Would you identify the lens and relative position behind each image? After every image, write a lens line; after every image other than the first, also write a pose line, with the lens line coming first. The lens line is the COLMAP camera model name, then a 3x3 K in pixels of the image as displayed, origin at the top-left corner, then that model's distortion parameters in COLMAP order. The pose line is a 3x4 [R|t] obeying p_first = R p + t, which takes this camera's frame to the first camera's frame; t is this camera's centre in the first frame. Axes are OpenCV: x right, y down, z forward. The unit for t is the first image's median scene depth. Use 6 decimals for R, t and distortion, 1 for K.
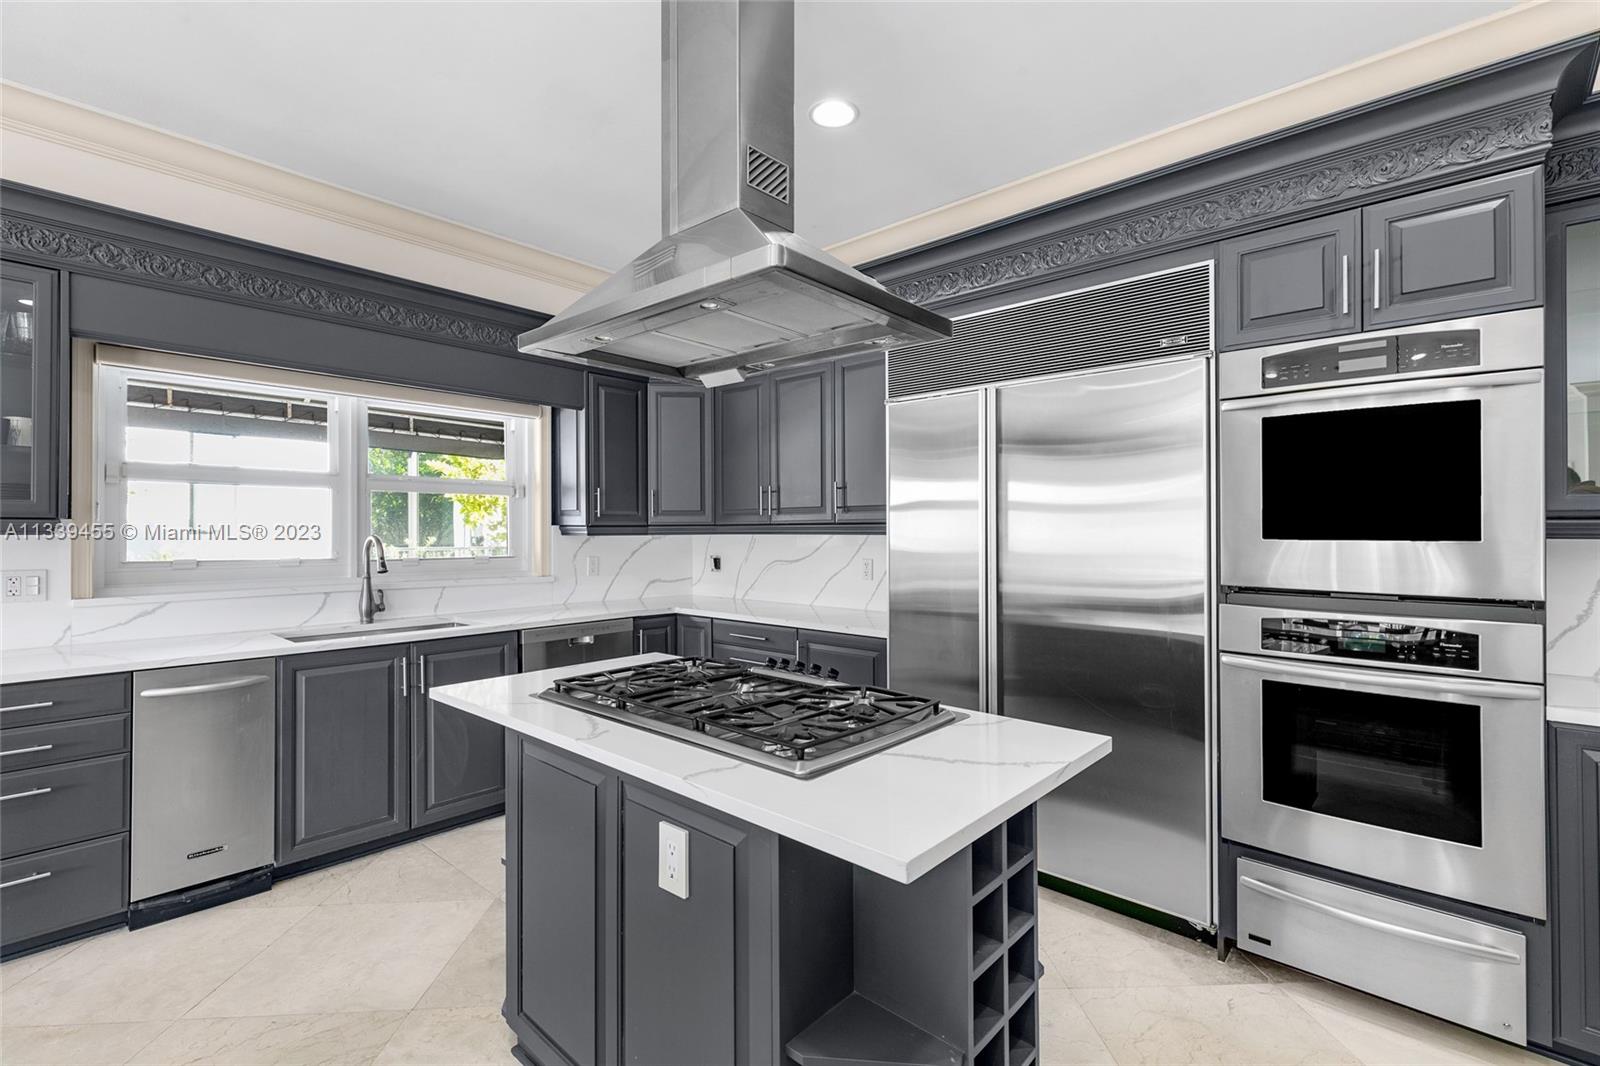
lens RADIAL K [[717.0, 0, 801.4], [0, 717.0, 533.2], [0, 0, 1]] dist [0.001088, 0.000213]
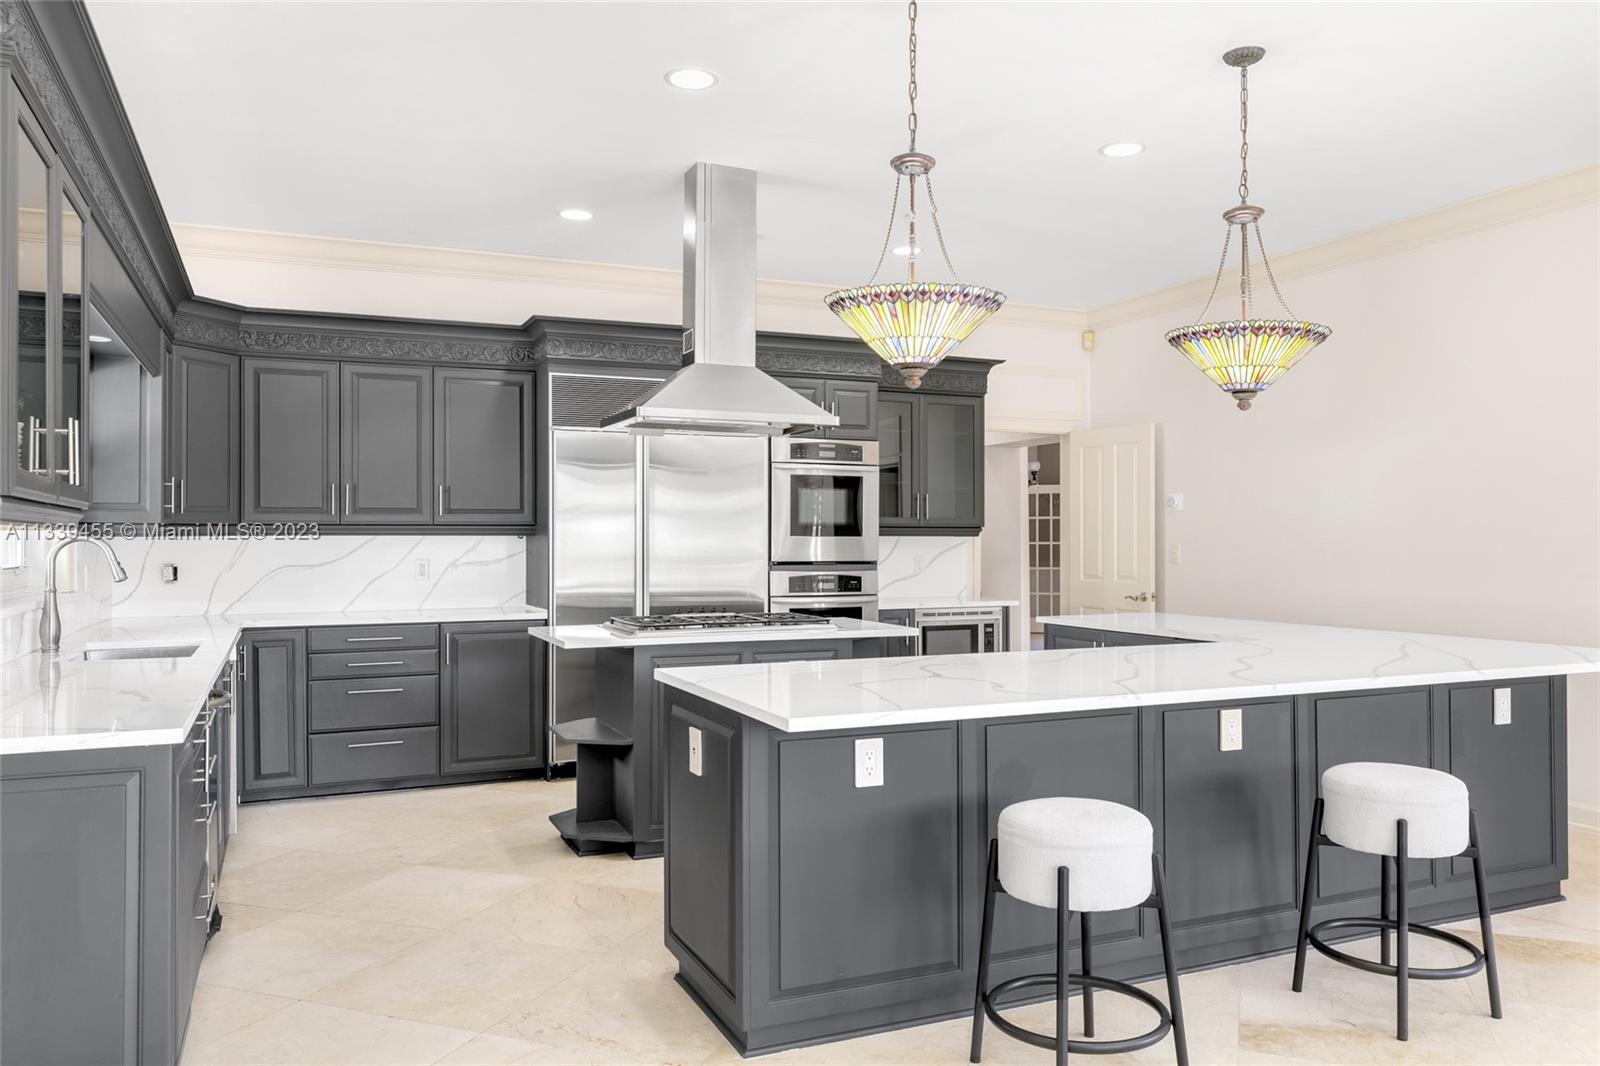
lens RADIAL K [[1167.7, 0, 798.6], [0, 1167.7, 533.4], [0, 0, 1]] dist [-0.000403, -0.000053]
pose [[0.414810, 0.006338, 0.909886, -2.279740], [0.003880, 0.999954, -0.008734, 0.029323], [-0.909900, 0.007153, 0.414766, -0.343624]]
